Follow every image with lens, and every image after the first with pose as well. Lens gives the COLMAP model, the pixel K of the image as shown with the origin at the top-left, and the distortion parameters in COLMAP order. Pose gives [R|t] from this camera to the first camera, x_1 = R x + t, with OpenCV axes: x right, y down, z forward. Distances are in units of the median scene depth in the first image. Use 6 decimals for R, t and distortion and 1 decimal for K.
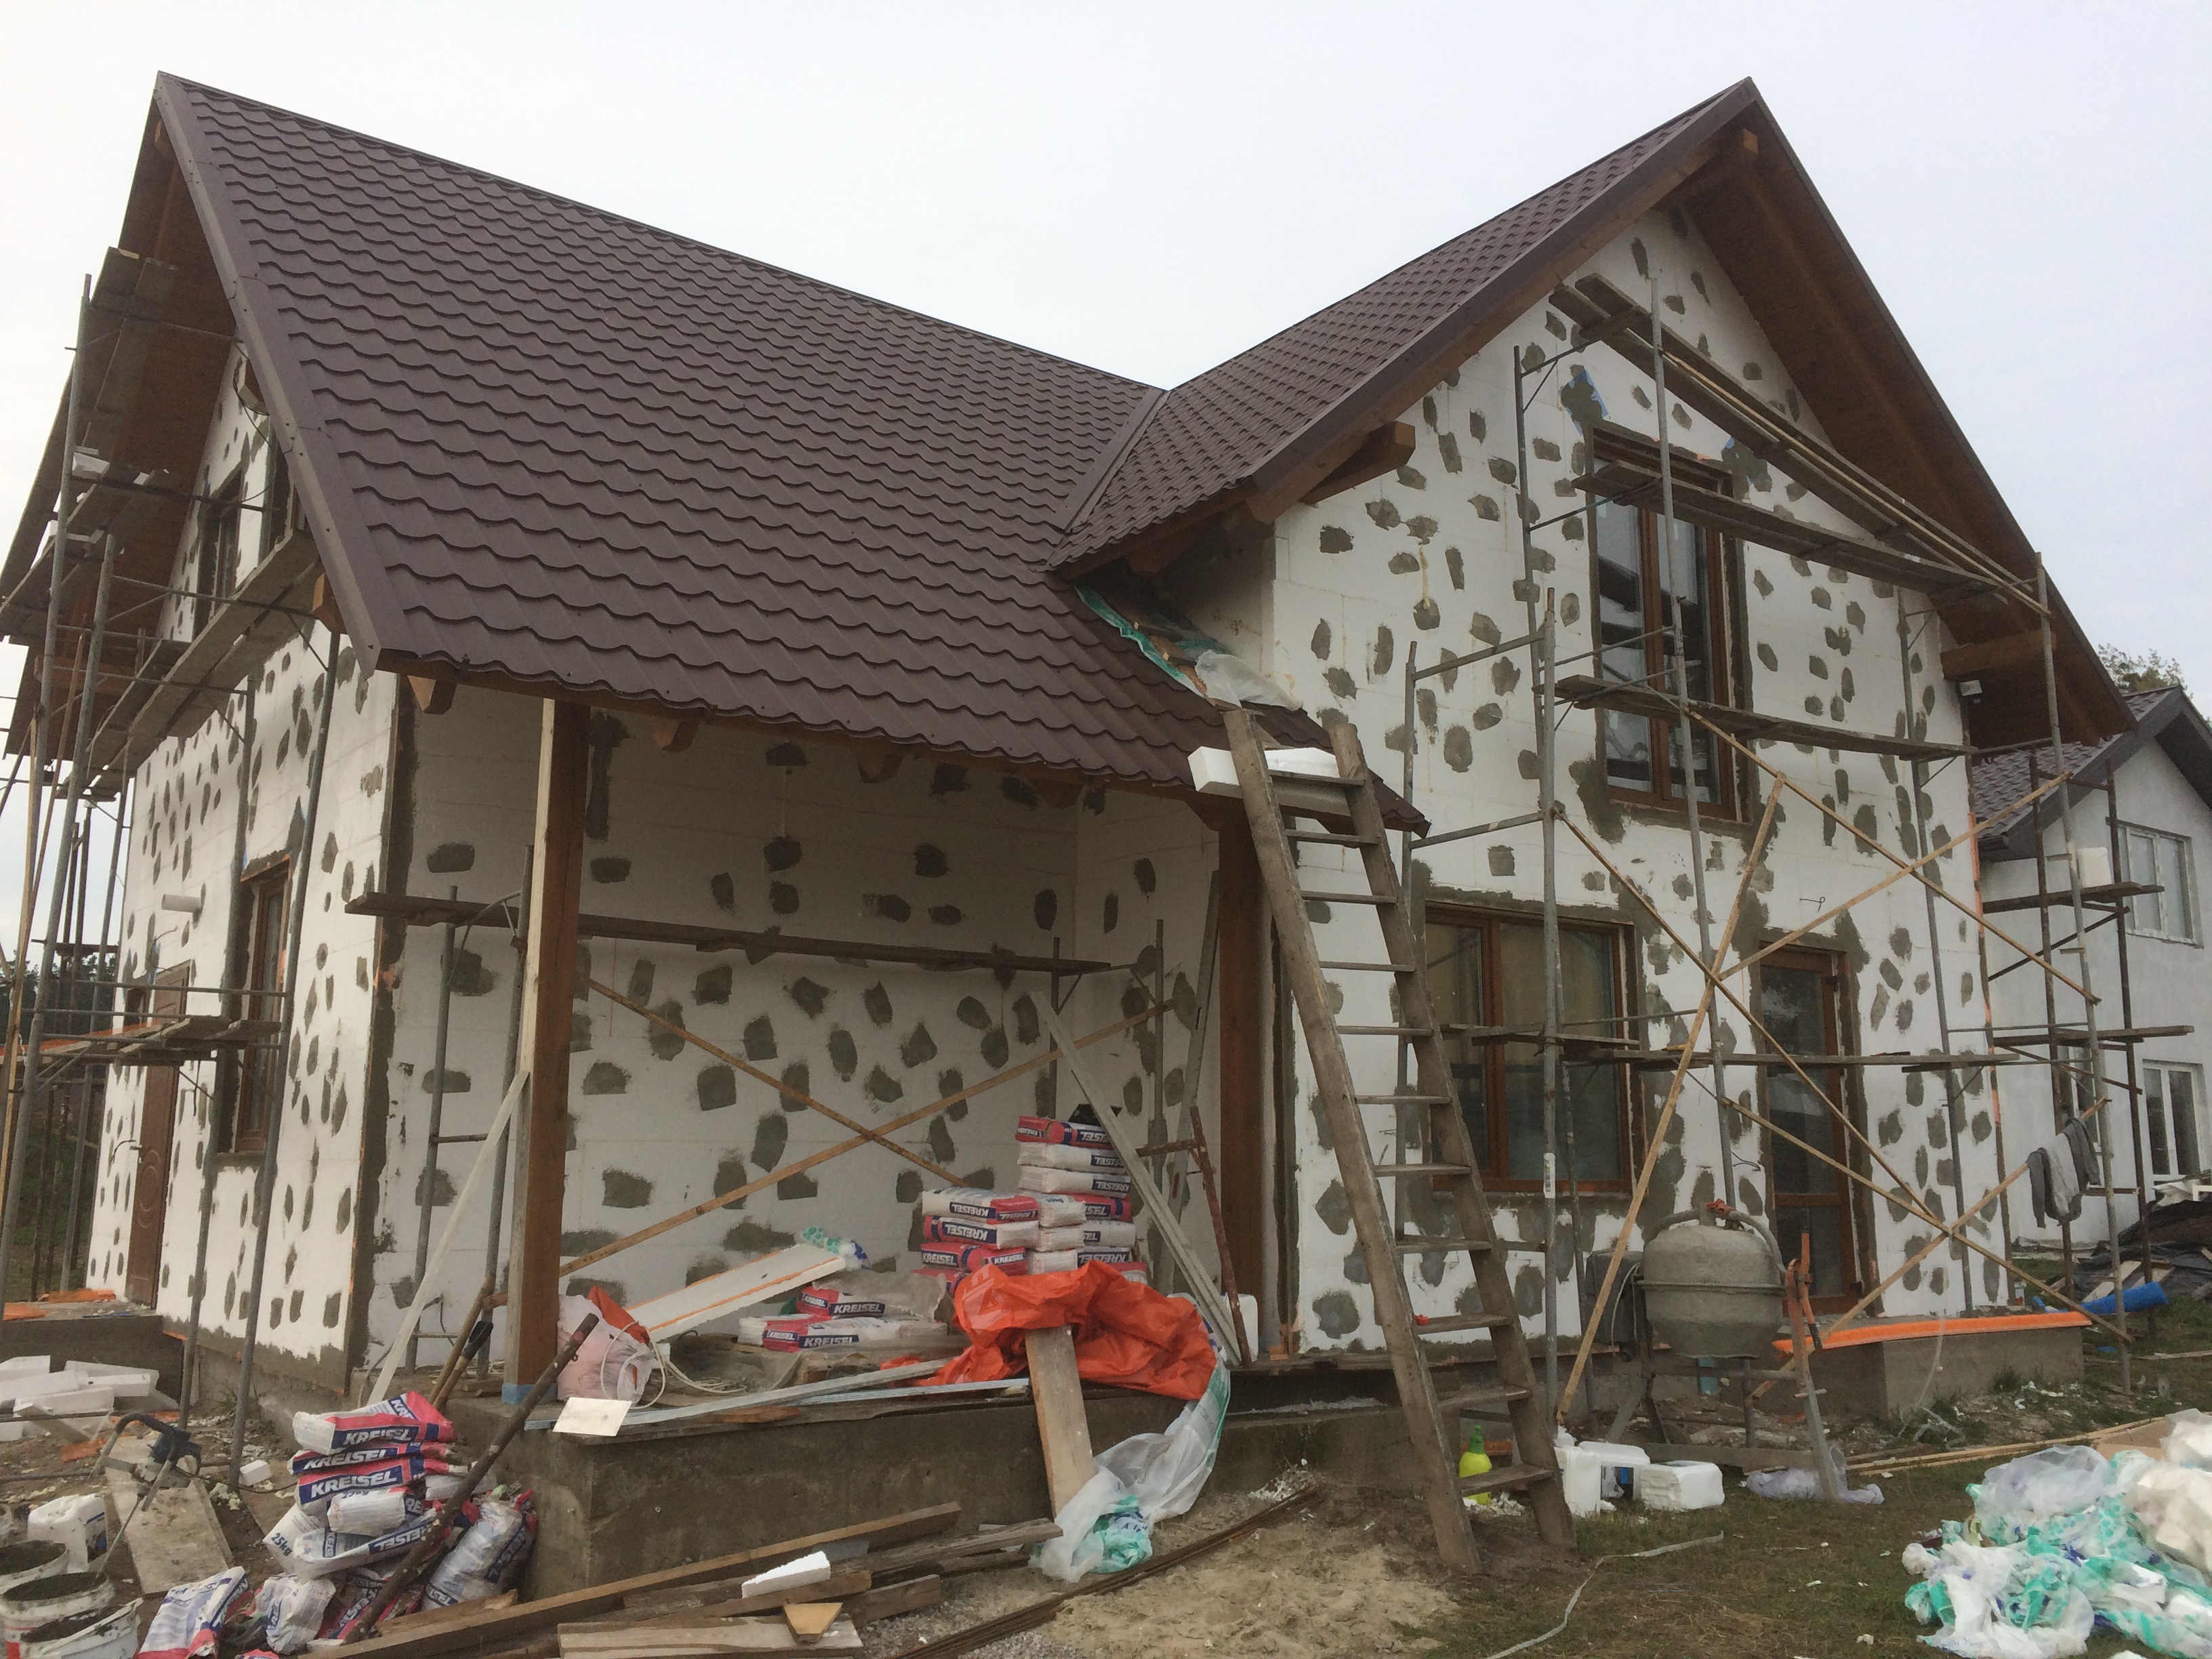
lens RADIAL K [[1784.7, 0, 1106.0], [0, 1784.7, 829.5], [0, 0, 1]] dist [-0.000998, 0.007273]
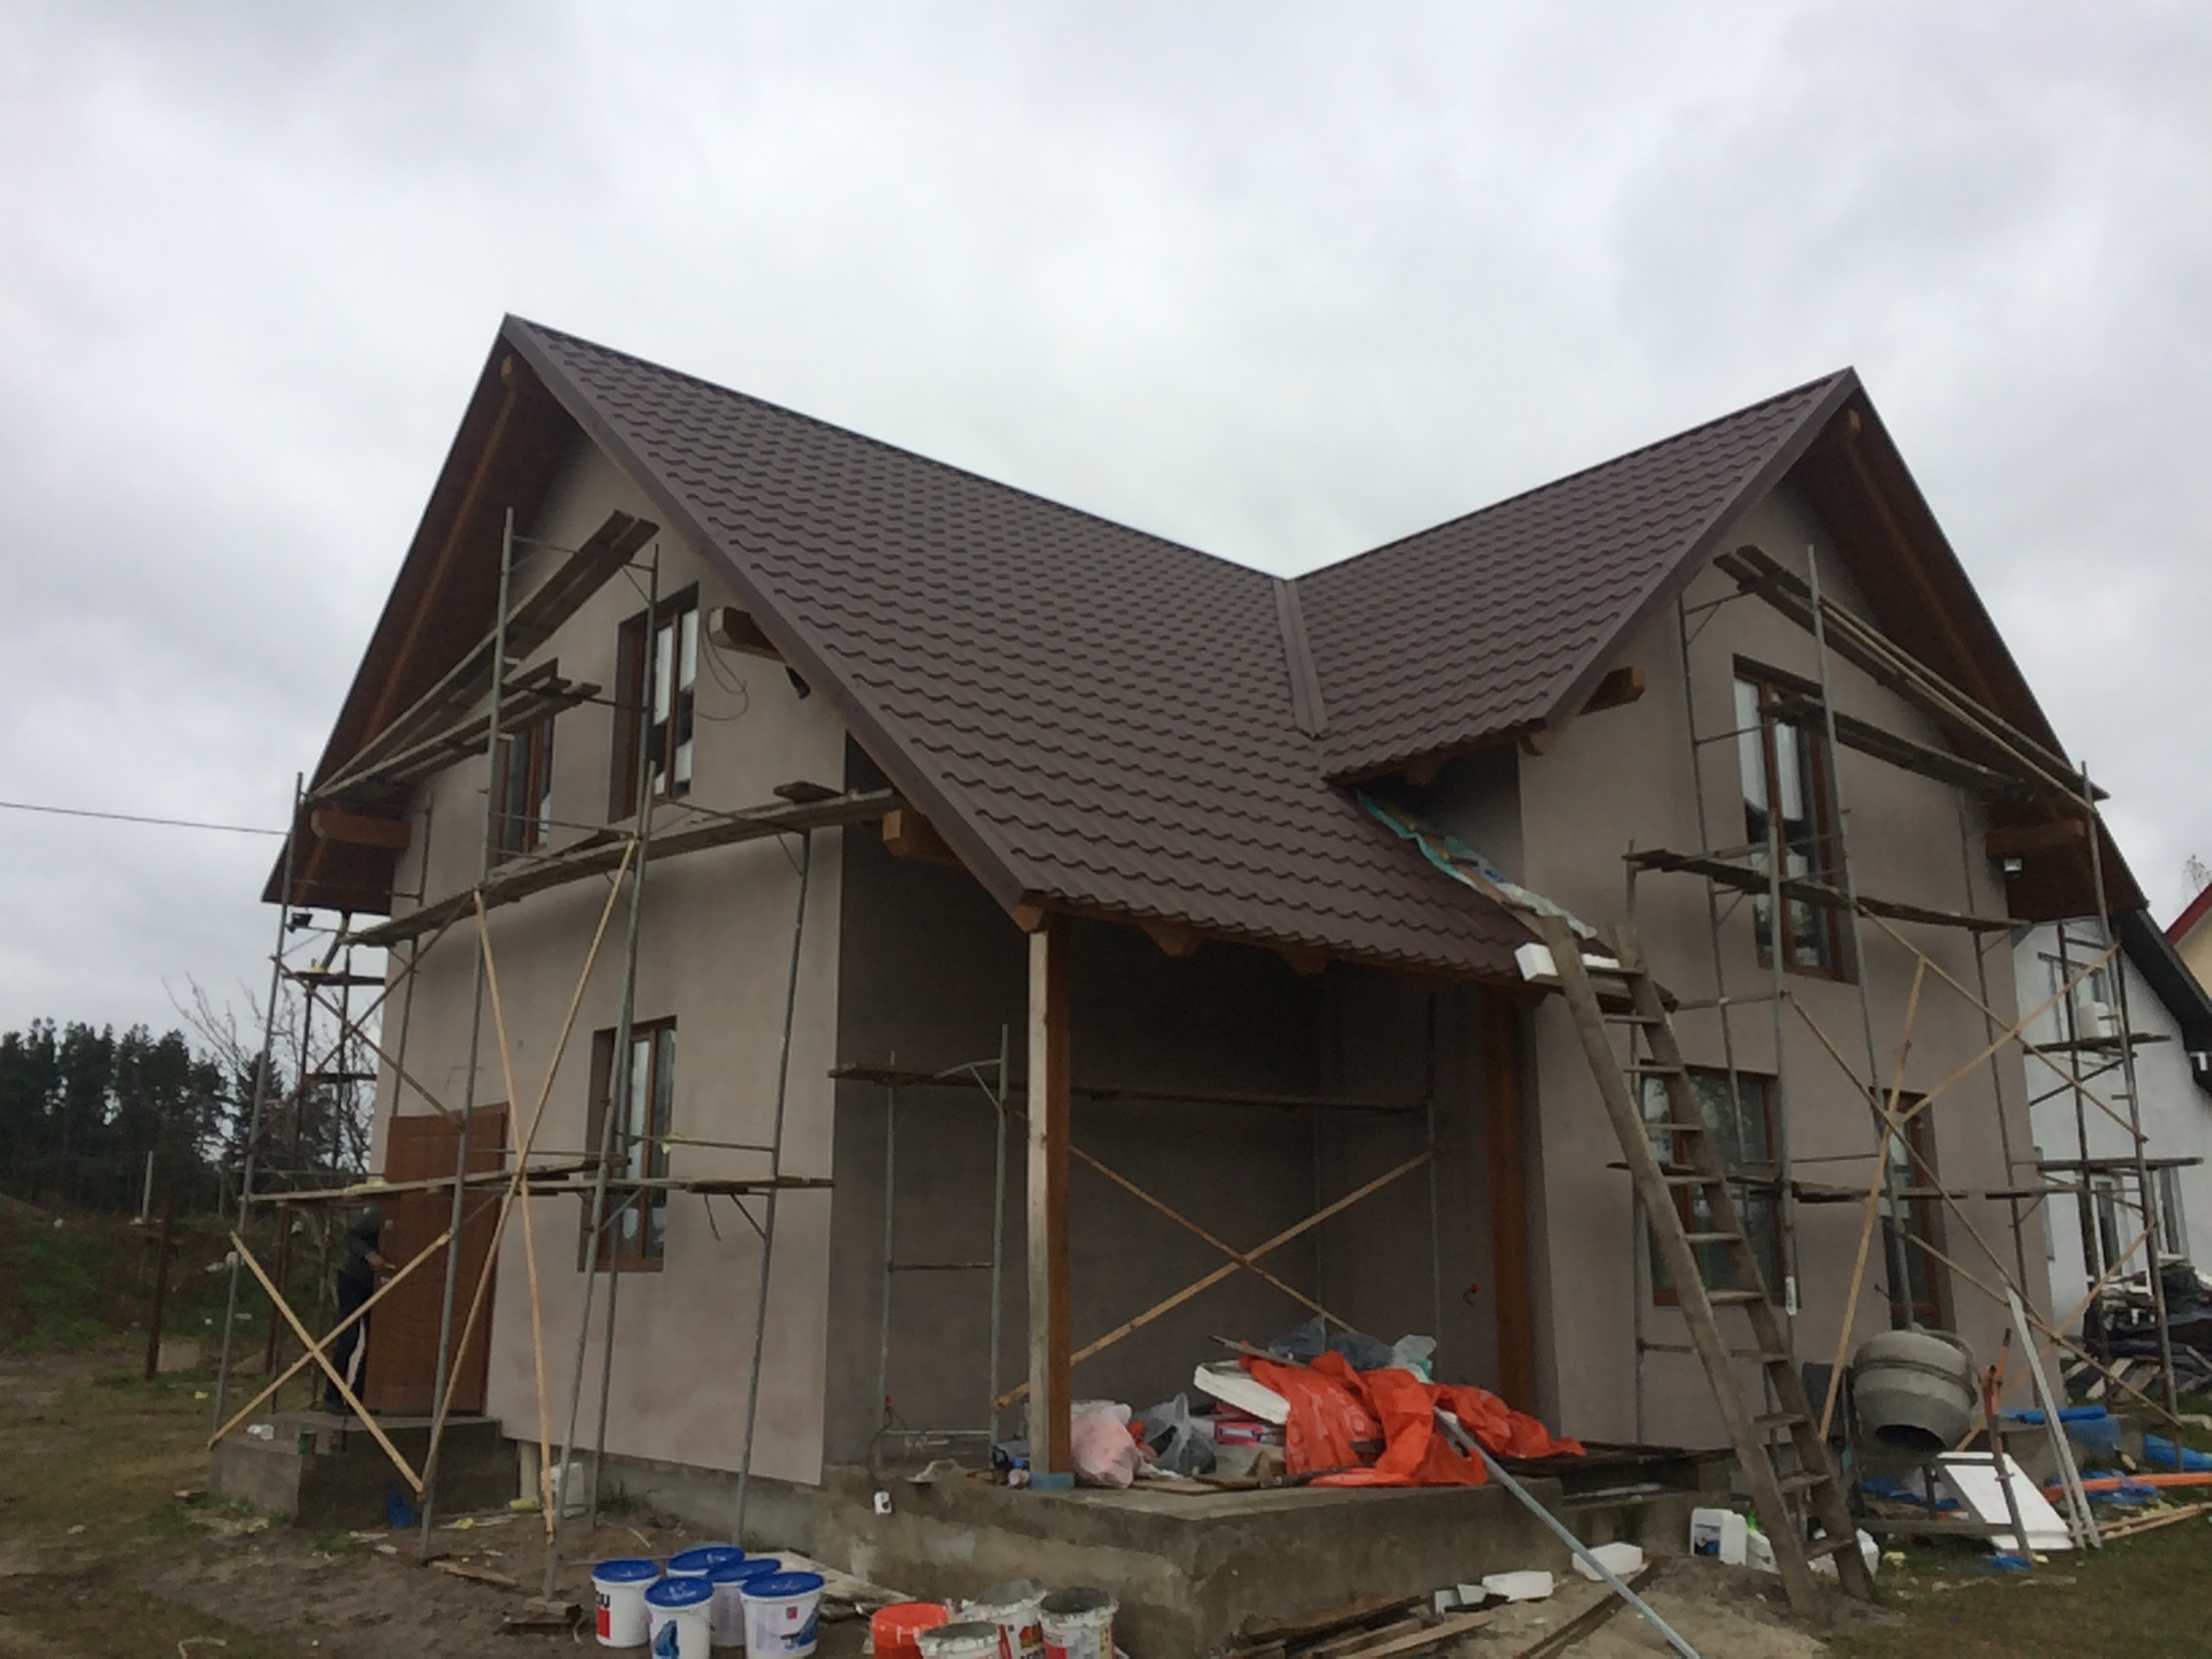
lens RADIAL K [[1920.3, 0, 1106.0], [0, 1920.3, 829.5], [0, 0, 1]] dist [-0.002135, -0.017247]
pose [[0.992630, 0.010185, 0.120752, -0.287013], [-0.003940, 0.998648, -0.051840, -0.040630], [-0.121117, 0.050982, 0.991328, -0.201236]]
